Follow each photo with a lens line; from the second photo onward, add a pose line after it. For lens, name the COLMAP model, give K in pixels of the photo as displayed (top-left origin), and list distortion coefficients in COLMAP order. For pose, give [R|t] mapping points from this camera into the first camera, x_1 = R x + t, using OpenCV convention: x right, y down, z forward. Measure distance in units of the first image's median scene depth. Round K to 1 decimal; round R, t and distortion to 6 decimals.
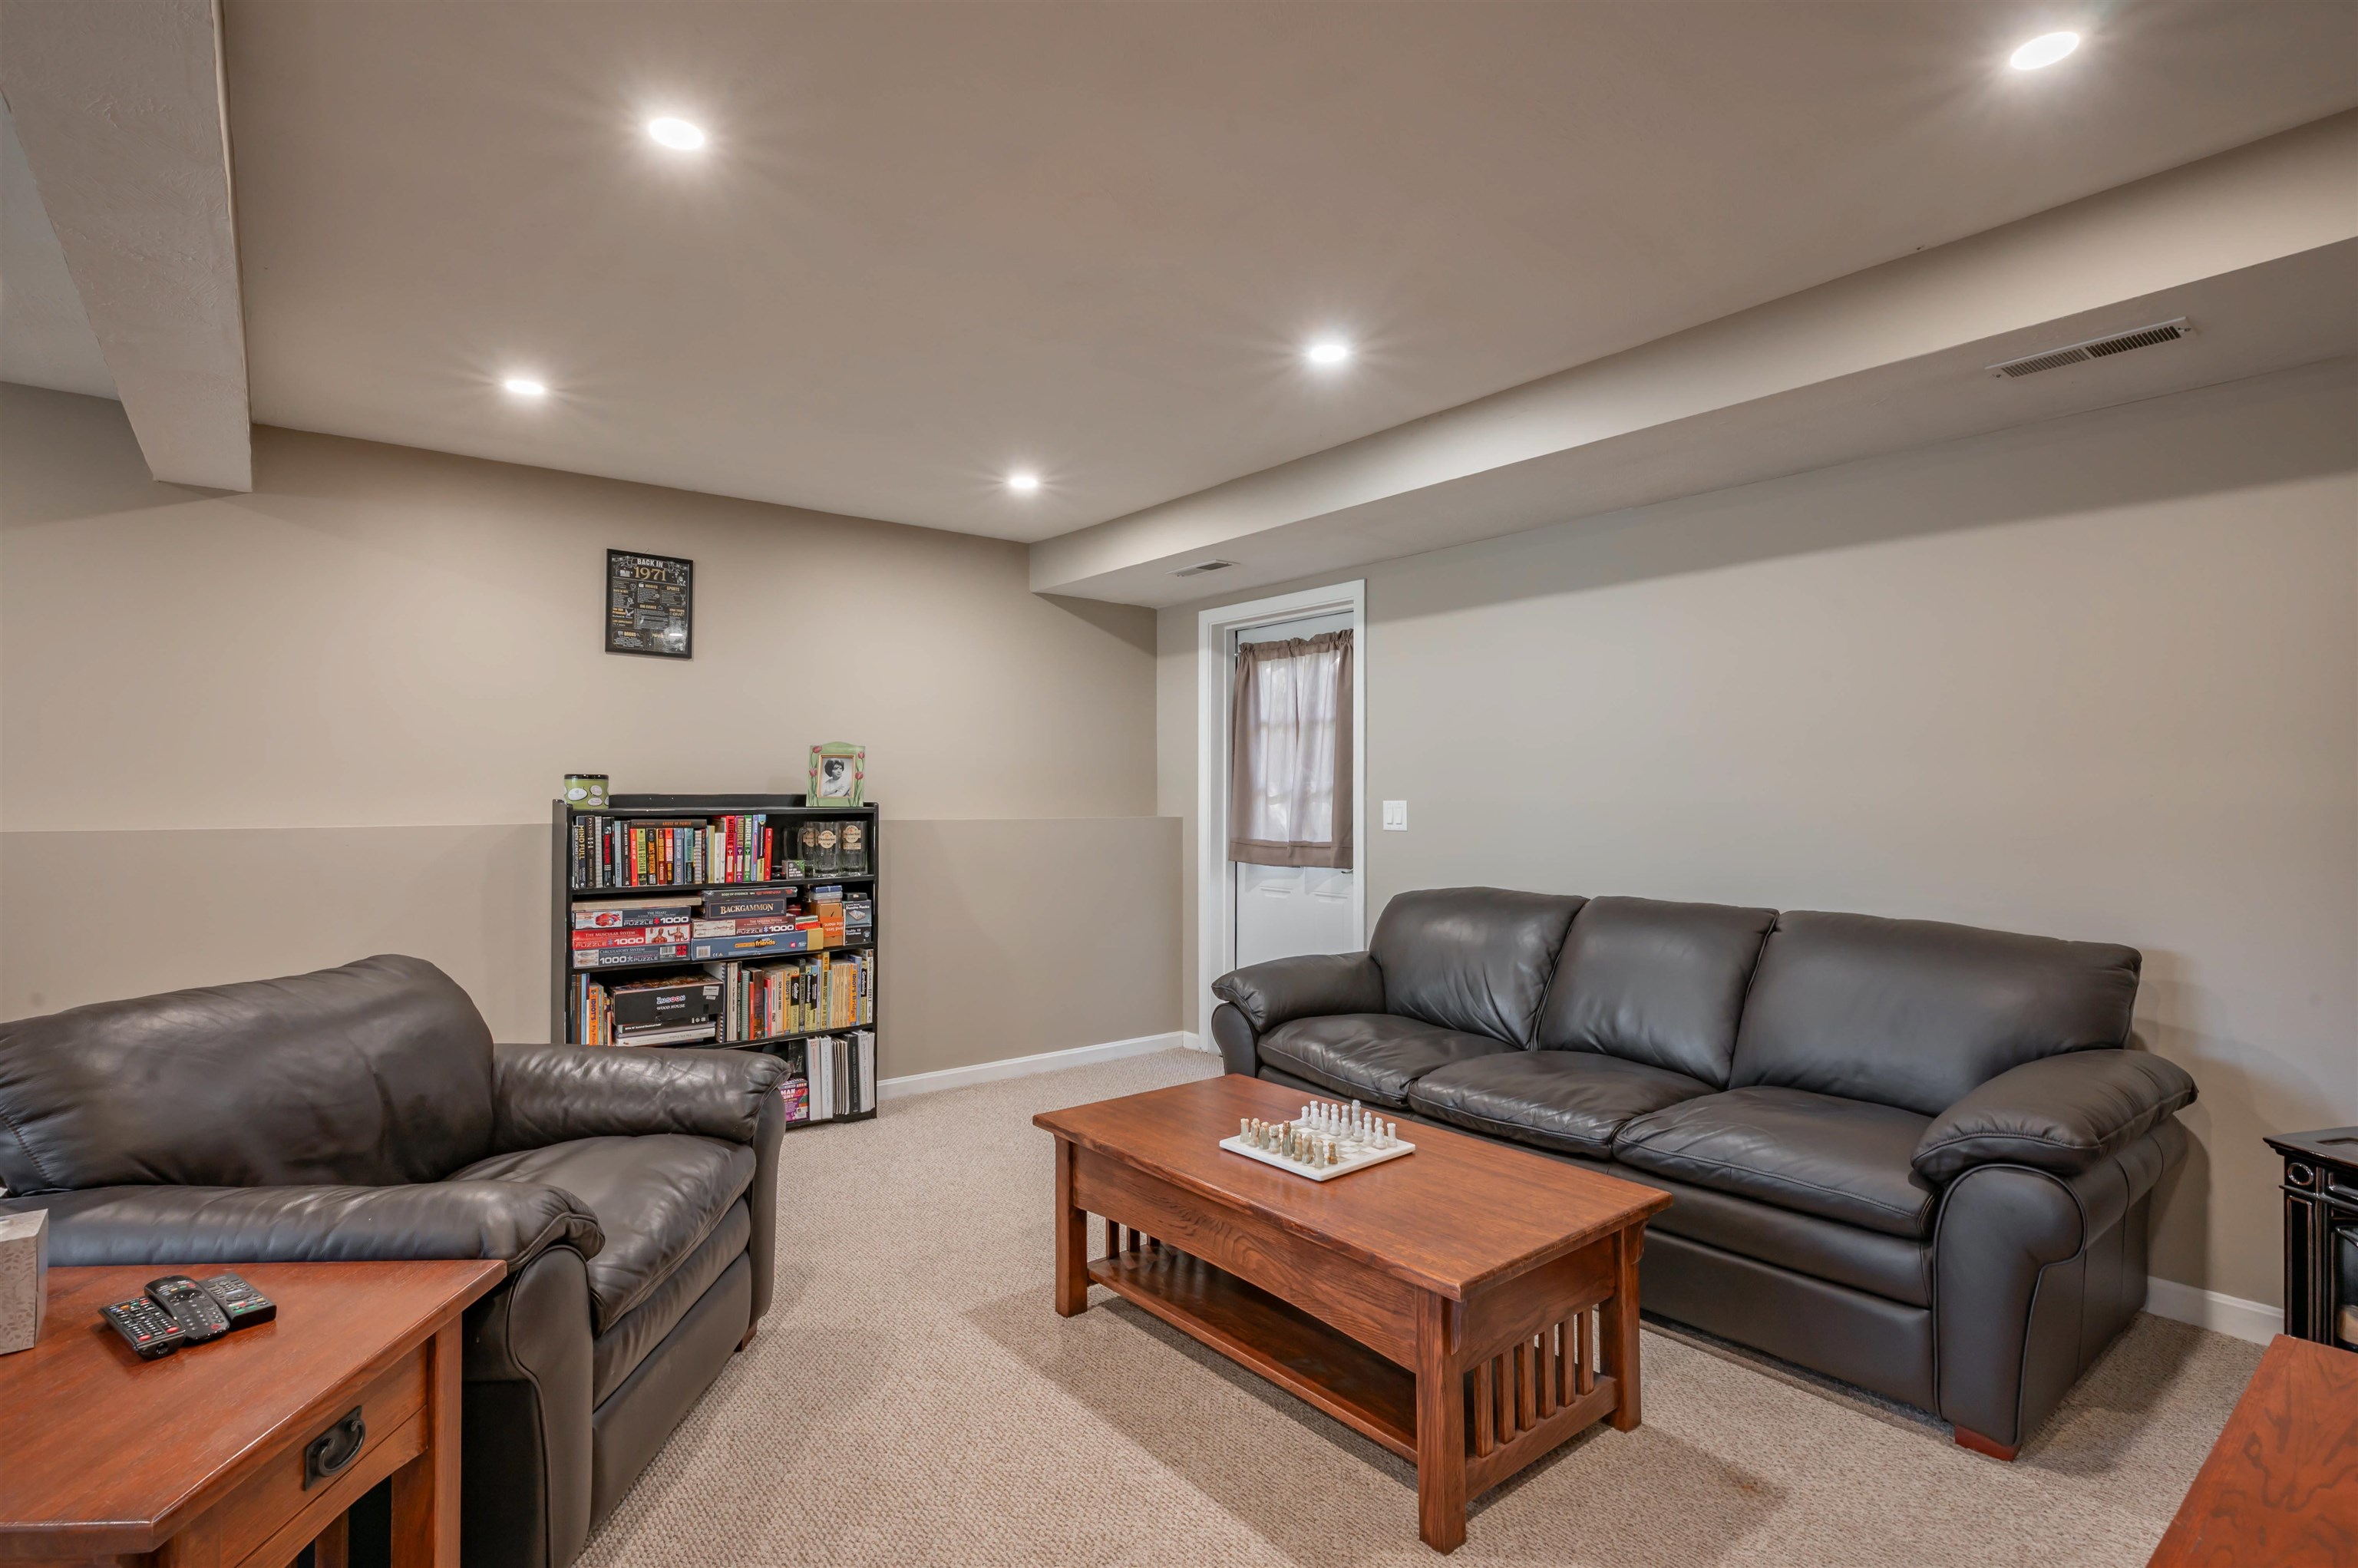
lens RADIAL K [[1155.5, 0, 1185.2], [0, 1155.5, 792.0], [0, 0, 1]] dist [-0.003921, 0.002586]
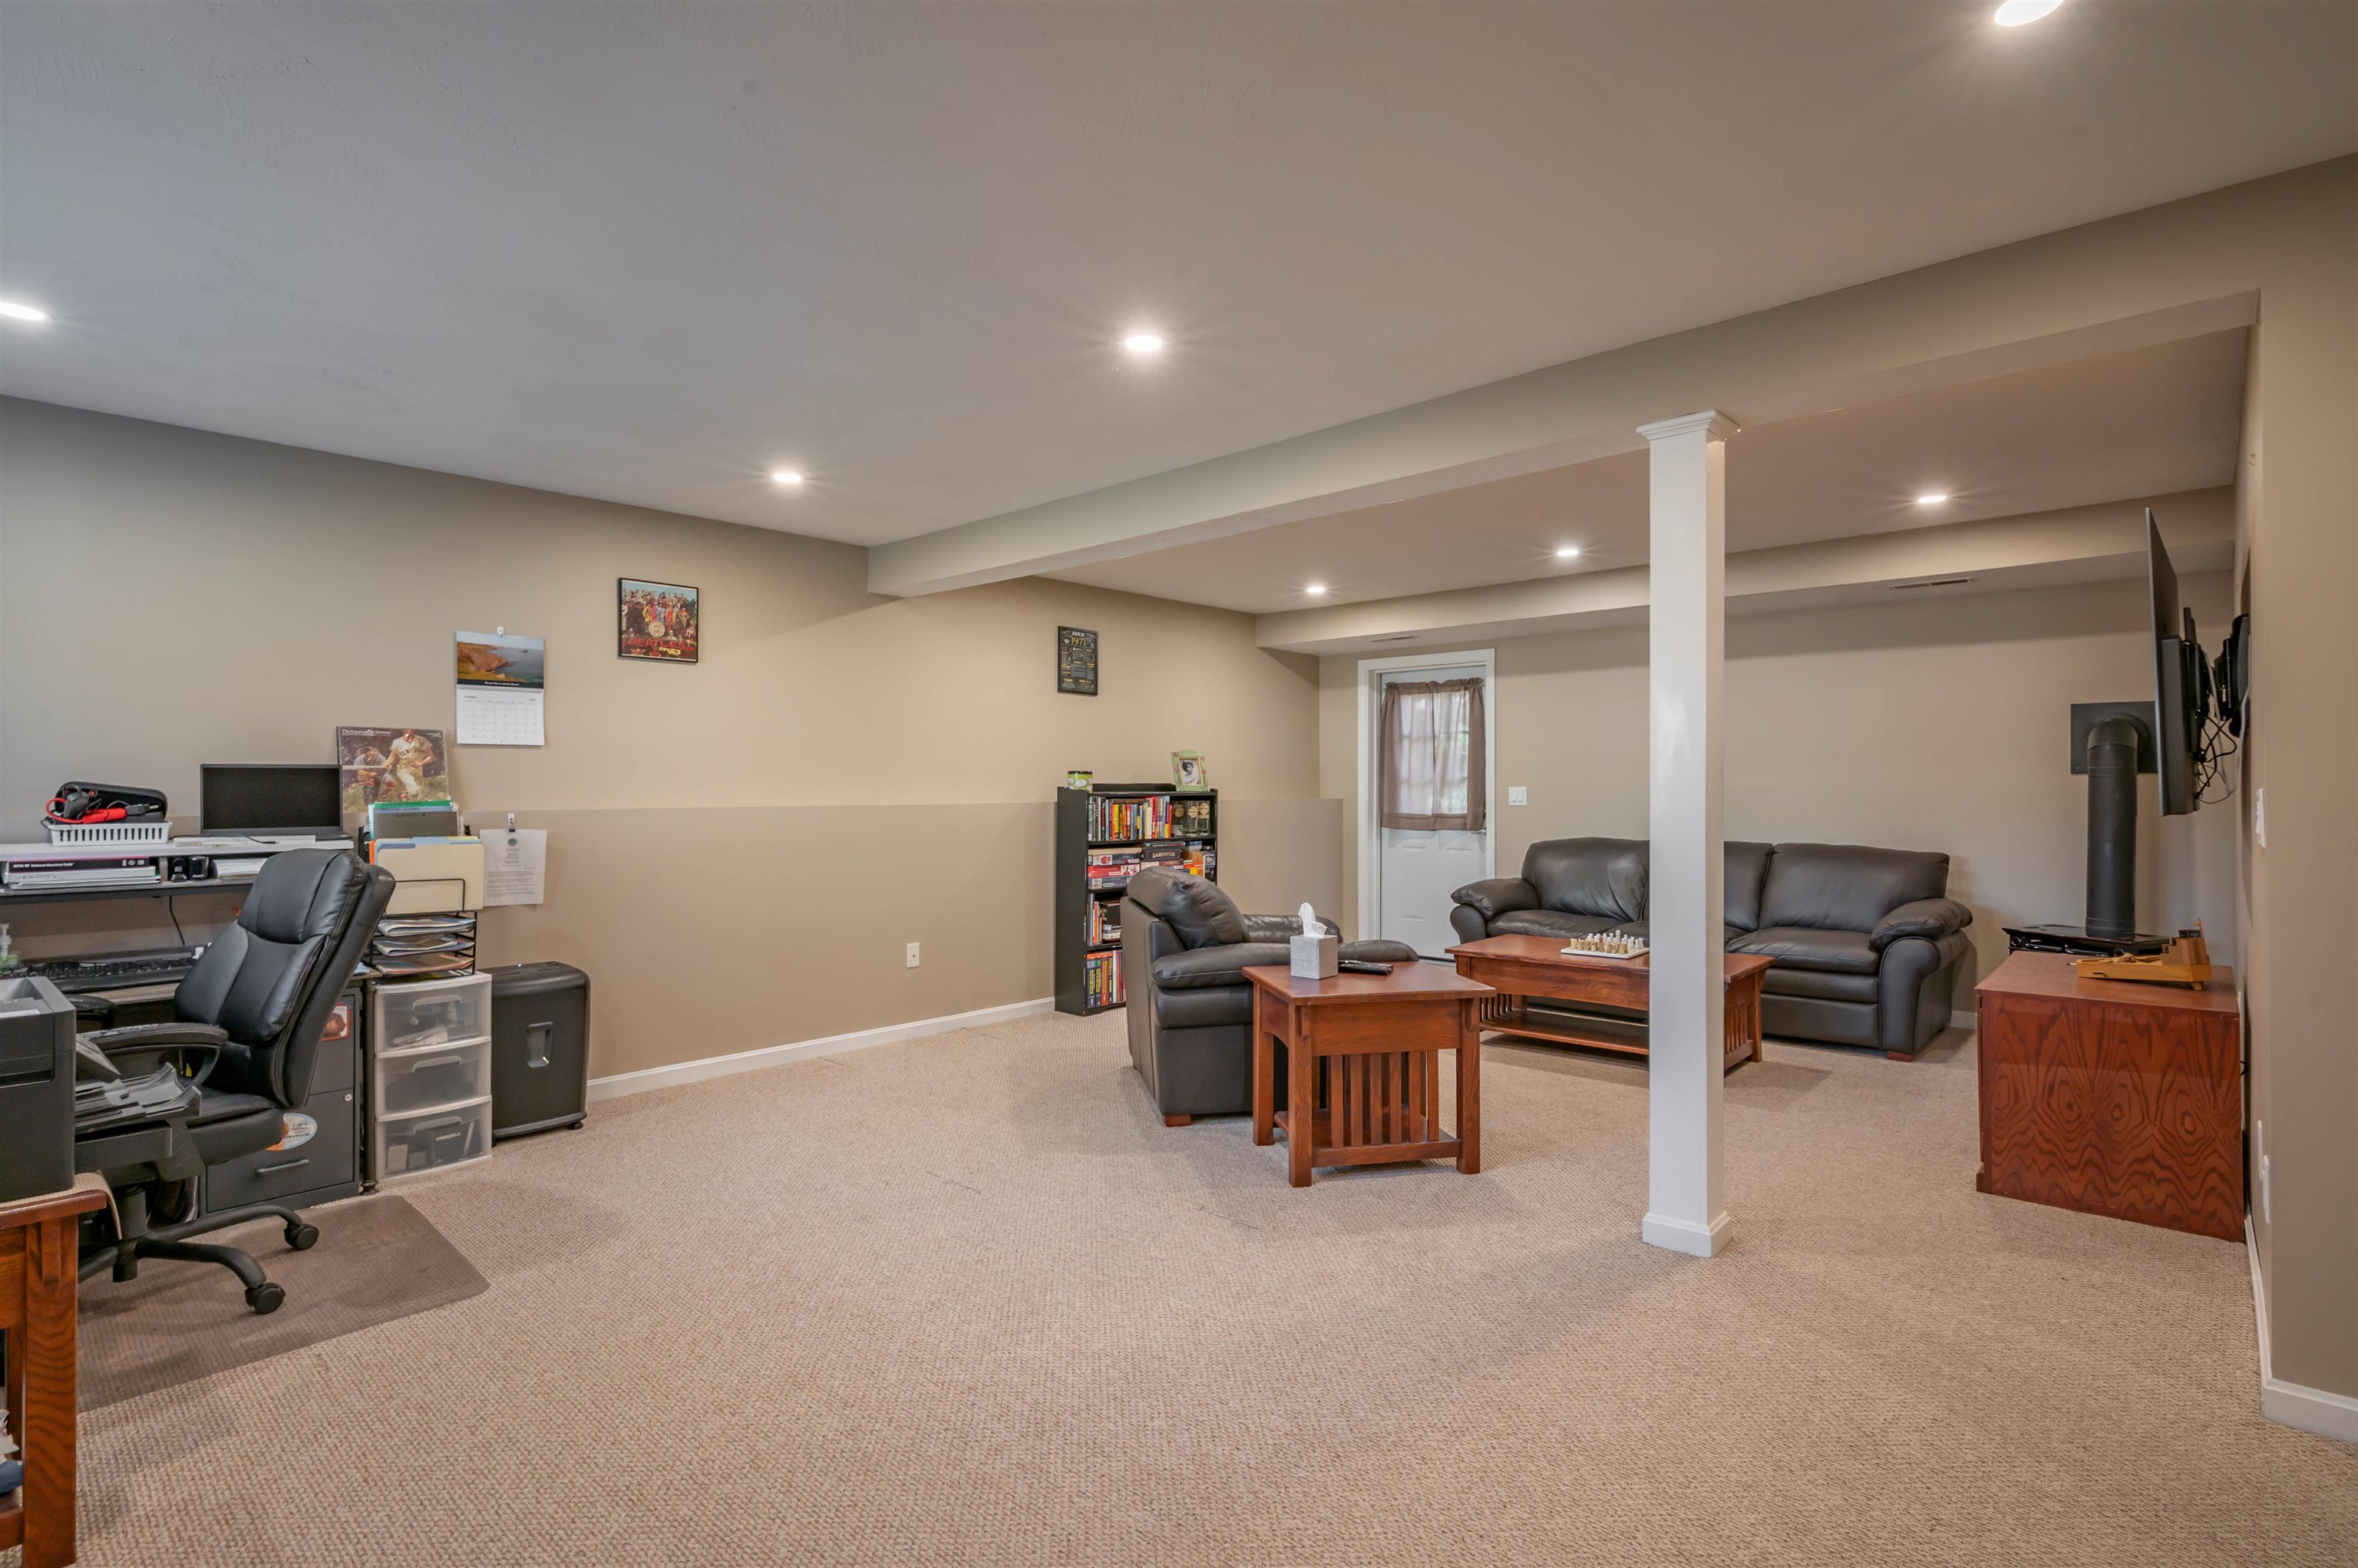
lens RADIAL K [[1155.5, 0, 1189.1], [0, 1155.5, 779.5], [0, 0, 1]] dist [-0.003921, 0.002586]
pose [[0.987290, -0.000656, 0.158927, -0.587393], [0.001014, 0.999997, -0.002170, -0.000024], [-0.158925, 0.002304, 0.987288, -0.579168]]
